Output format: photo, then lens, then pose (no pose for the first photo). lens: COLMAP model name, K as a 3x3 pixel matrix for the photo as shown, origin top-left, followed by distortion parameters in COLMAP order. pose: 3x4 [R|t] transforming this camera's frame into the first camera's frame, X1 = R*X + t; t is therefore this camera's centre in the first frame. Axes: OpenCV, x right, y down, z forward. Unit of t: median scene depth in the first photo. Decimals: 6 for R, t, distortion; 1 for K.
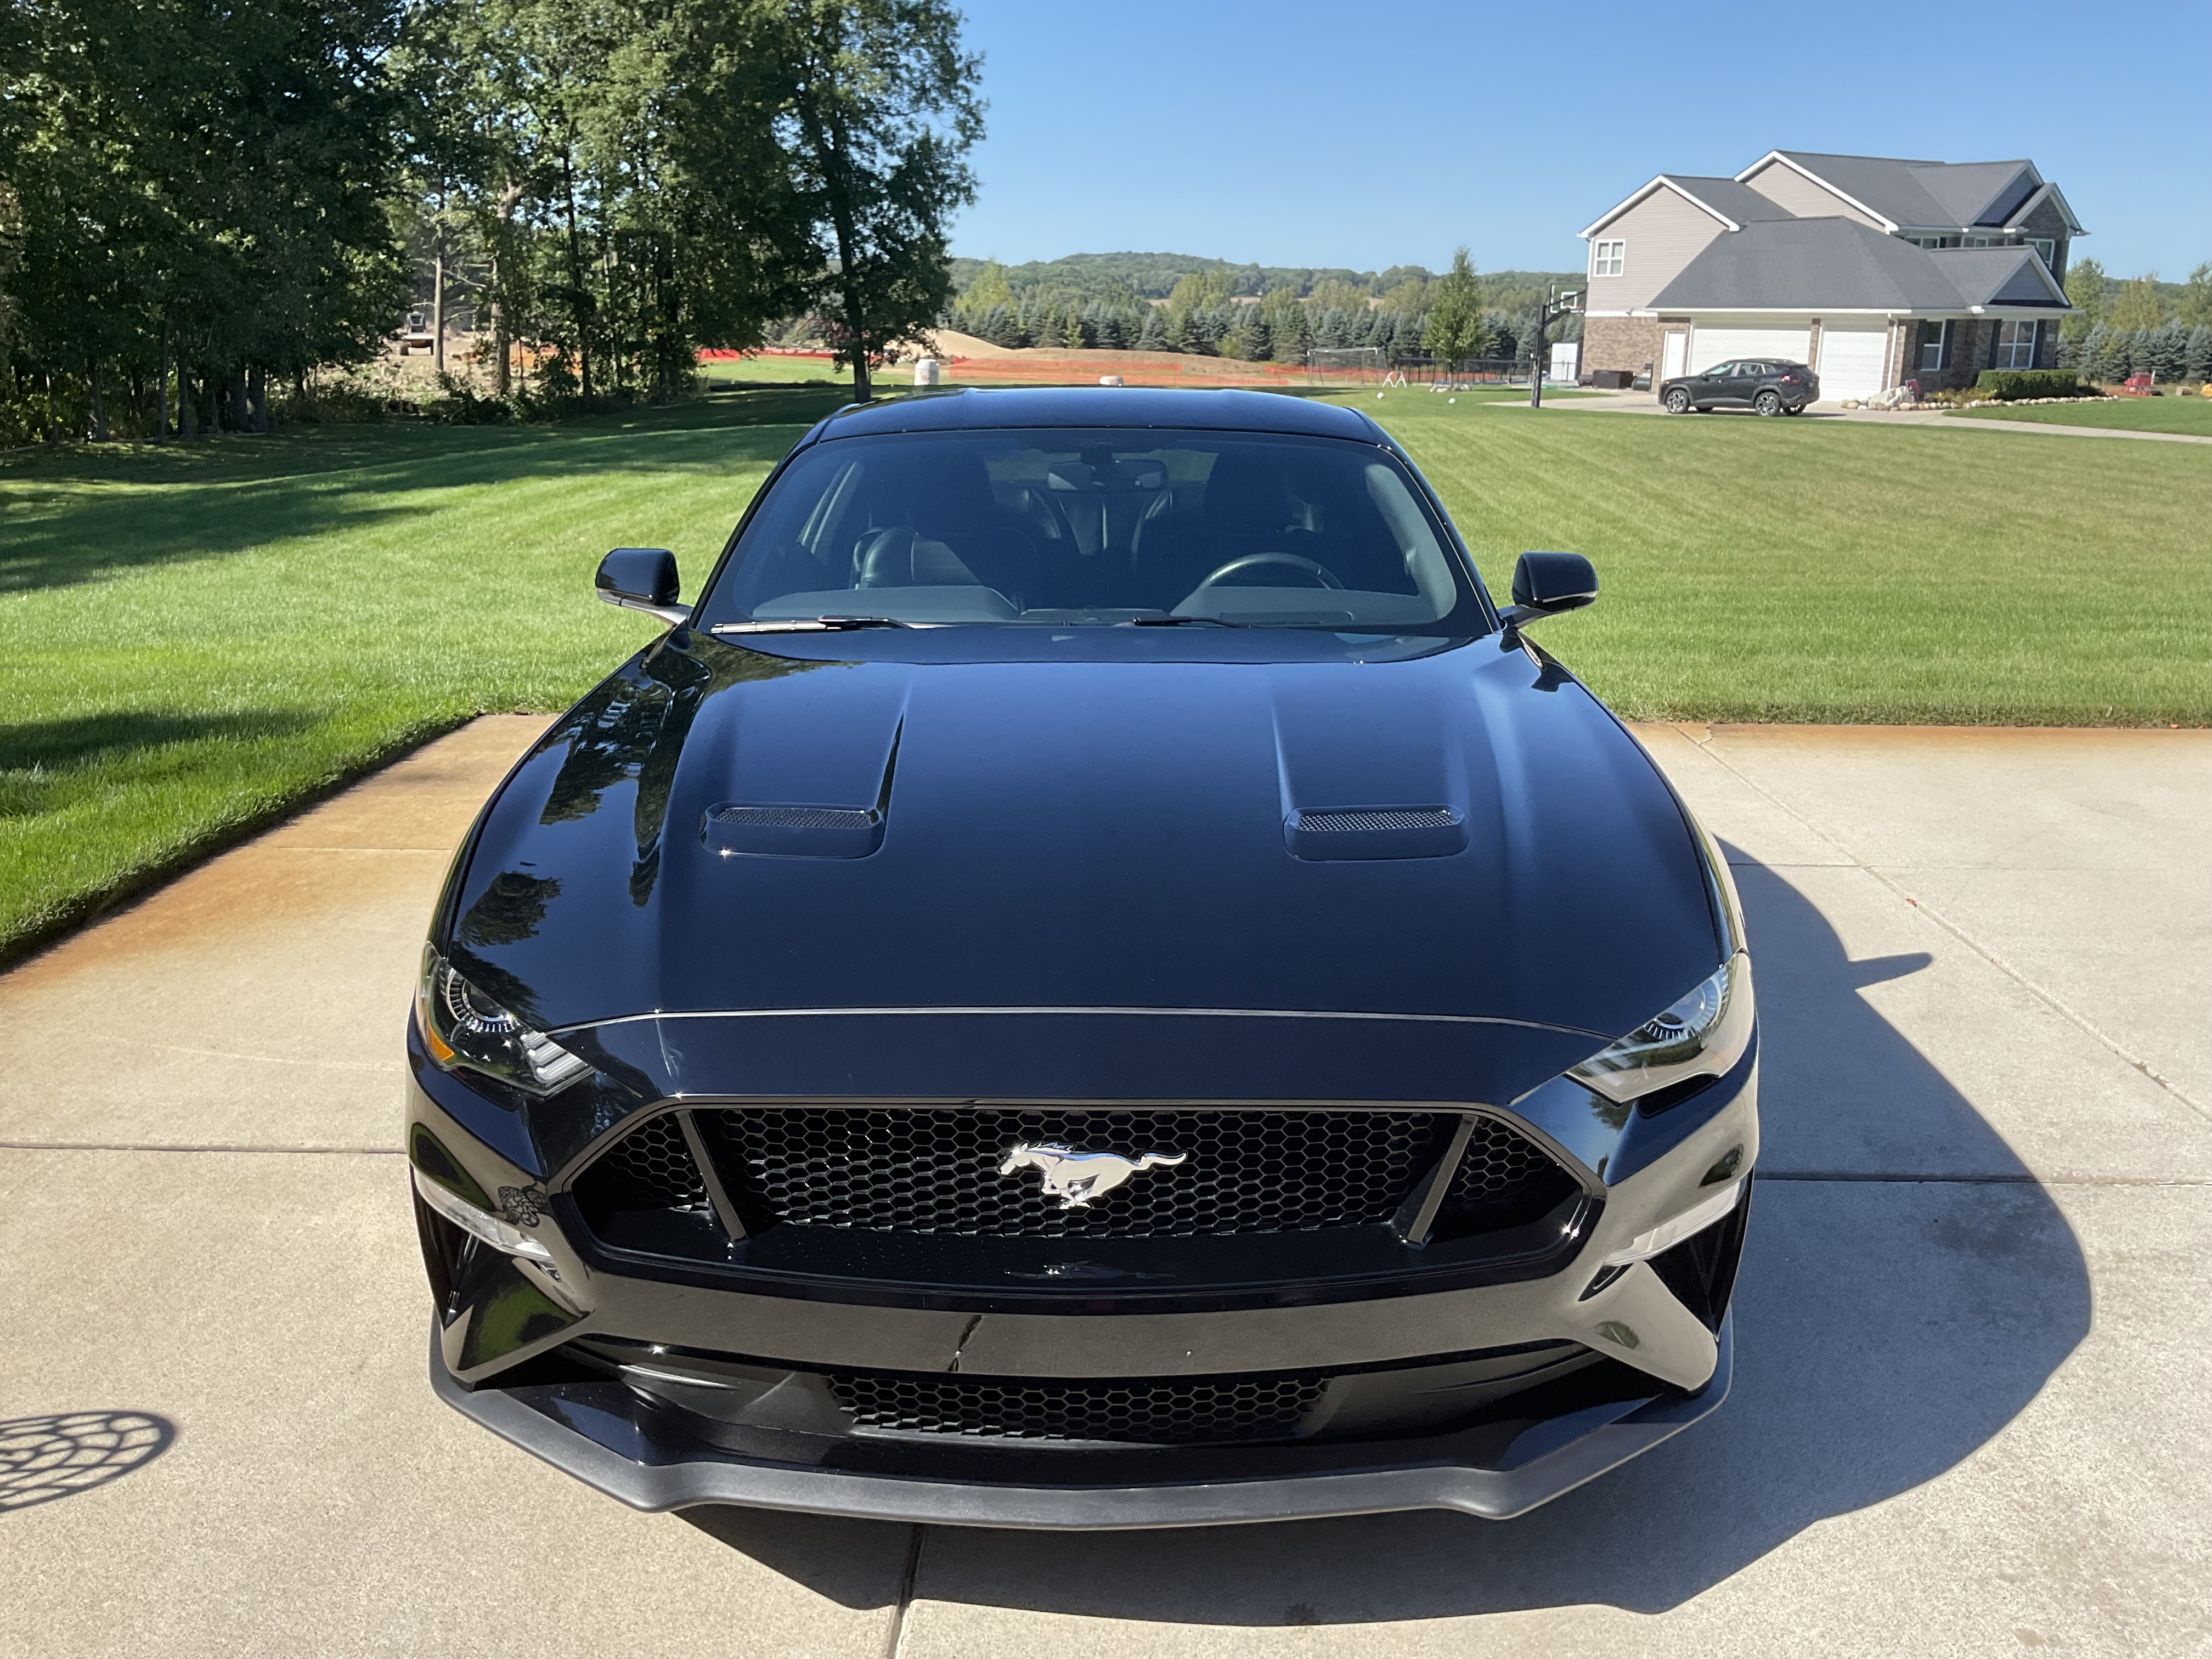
lens RADIAL K [[1884.1, 0, 1106.0], [0, 1884.1, 829.5], [0, 0, 1]] dist [-0.006206, -0.007170]
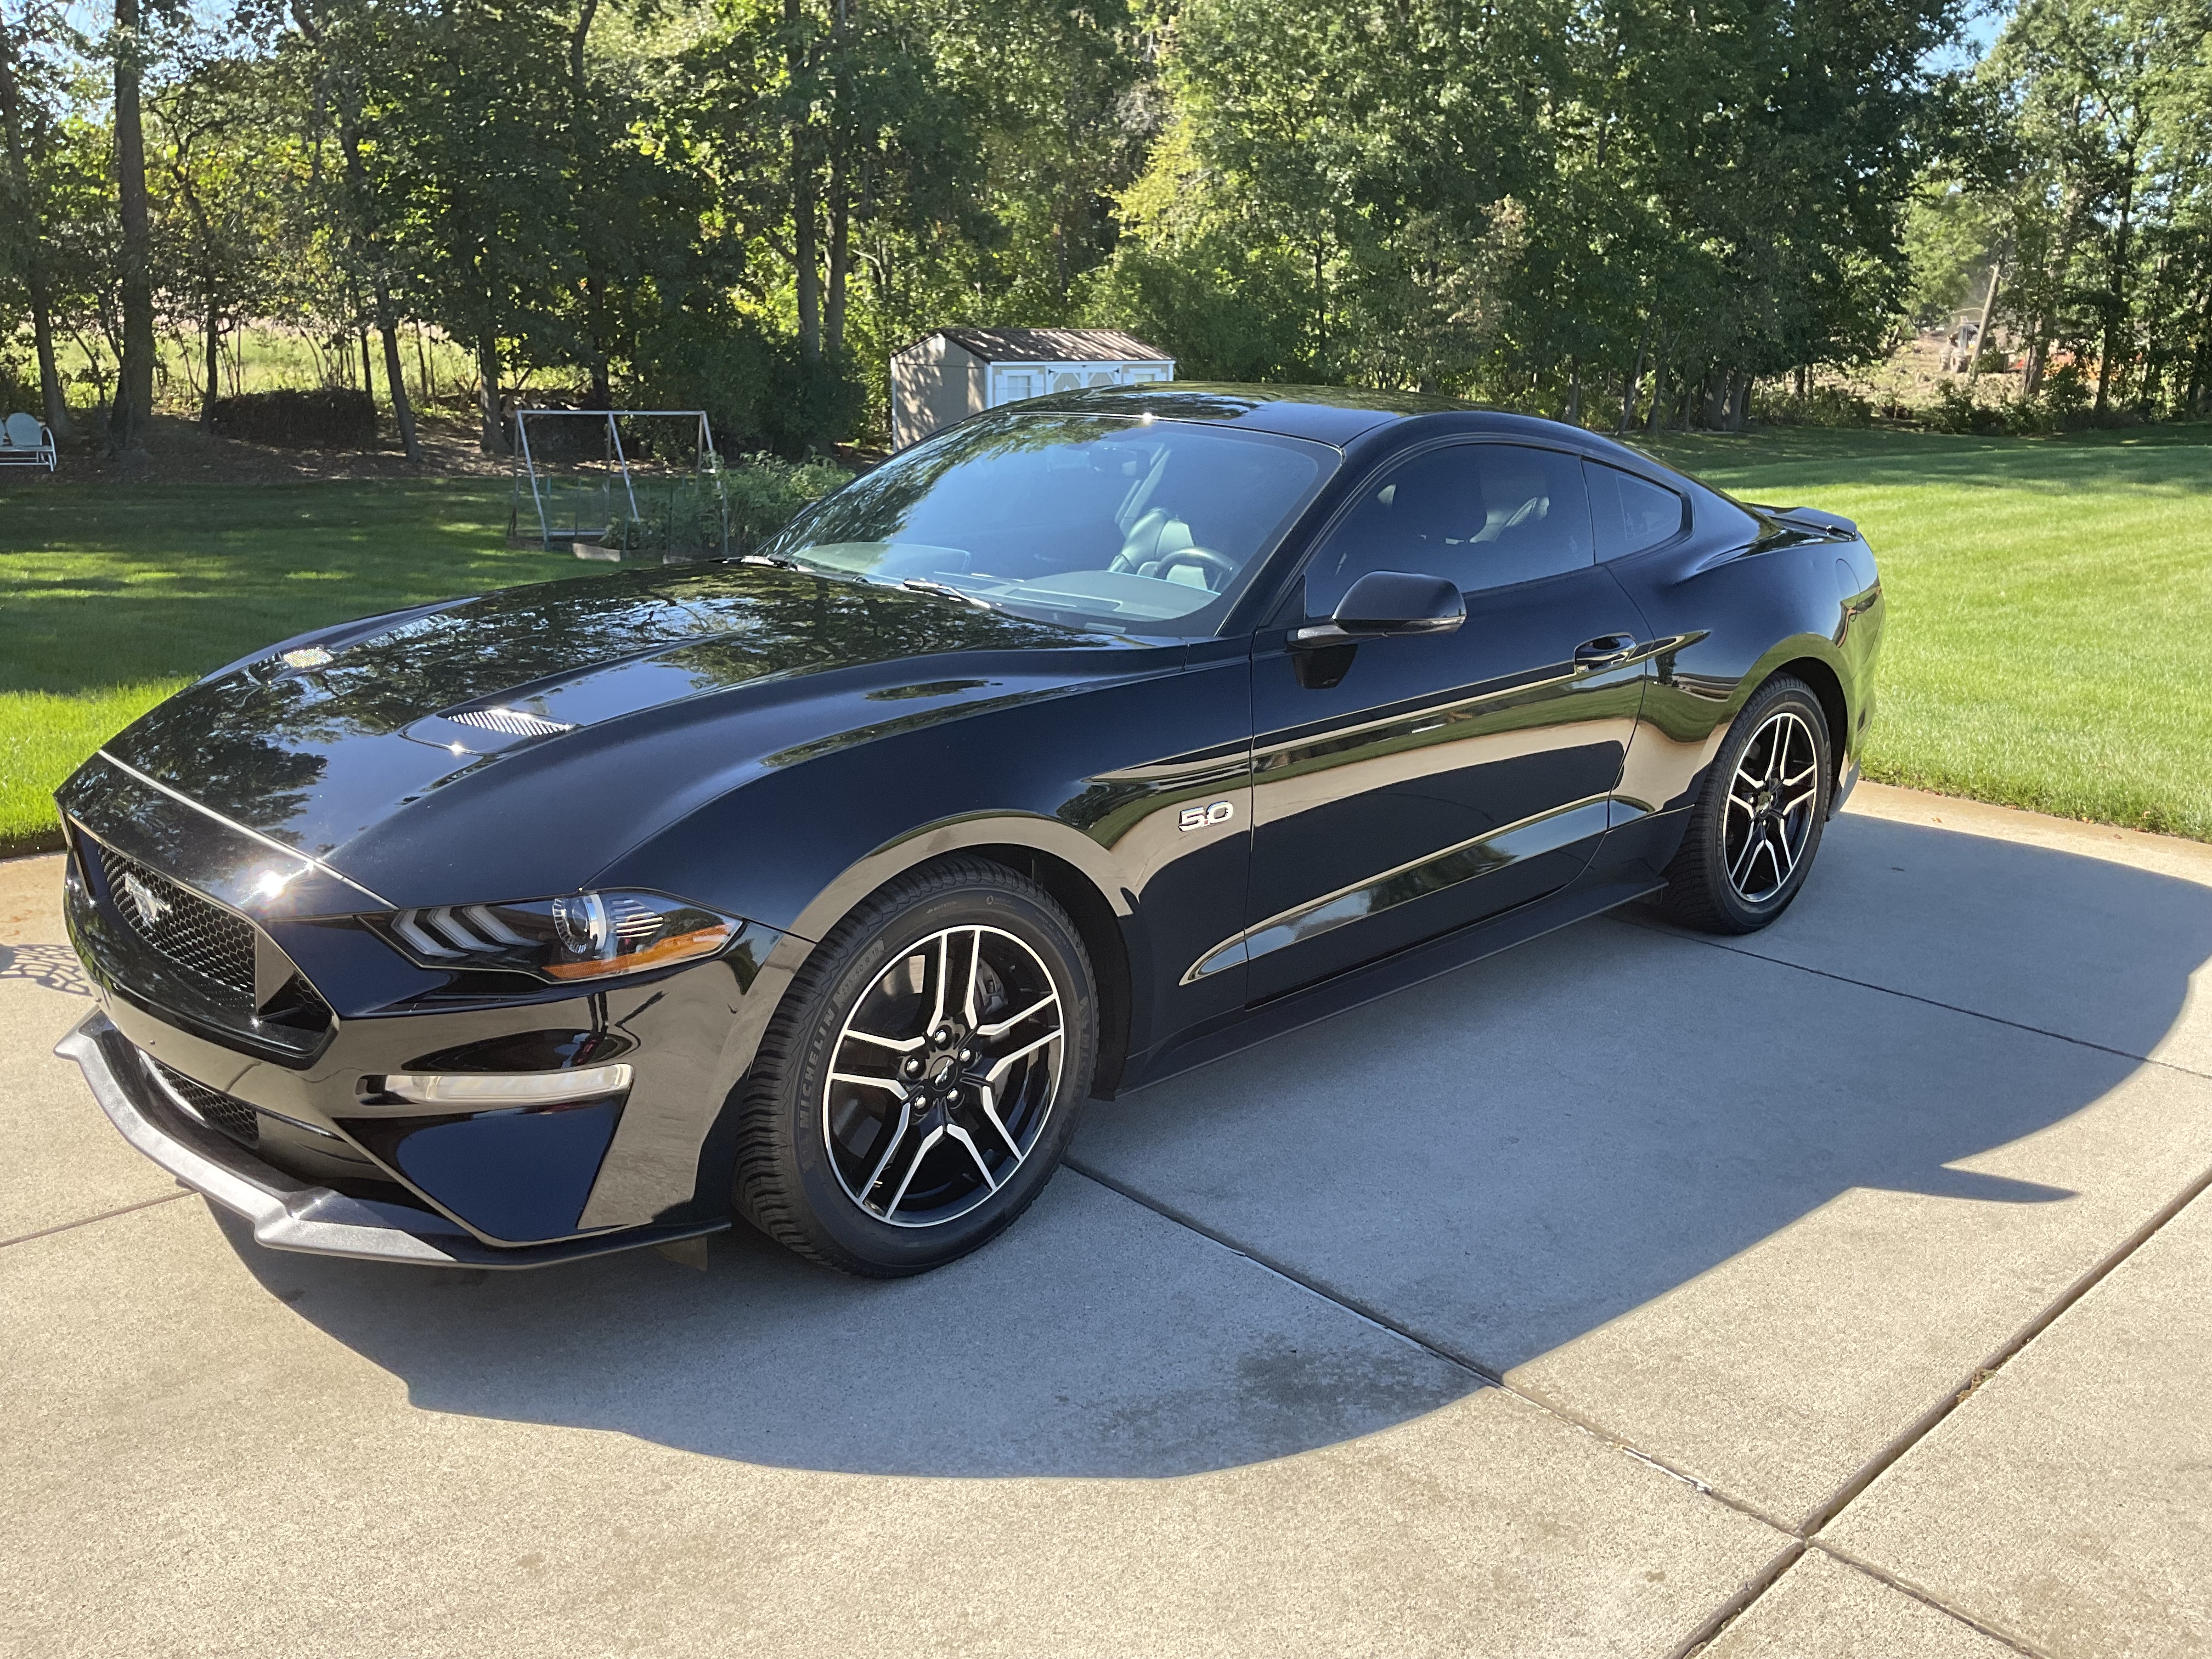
lens RADIAL K [[1902.5, 0, 1106.0], [0, 1902.5, 829.5], [0, 0, 1]] dist [0.002143, -0.048135]
pose [[0.682466, 0.188253, -0.706258, 0.274158], [-0.192018, 0.978501, 0.075269, -0.021926], [0.705244, 0.084246, 0.703942, 0.088161]]
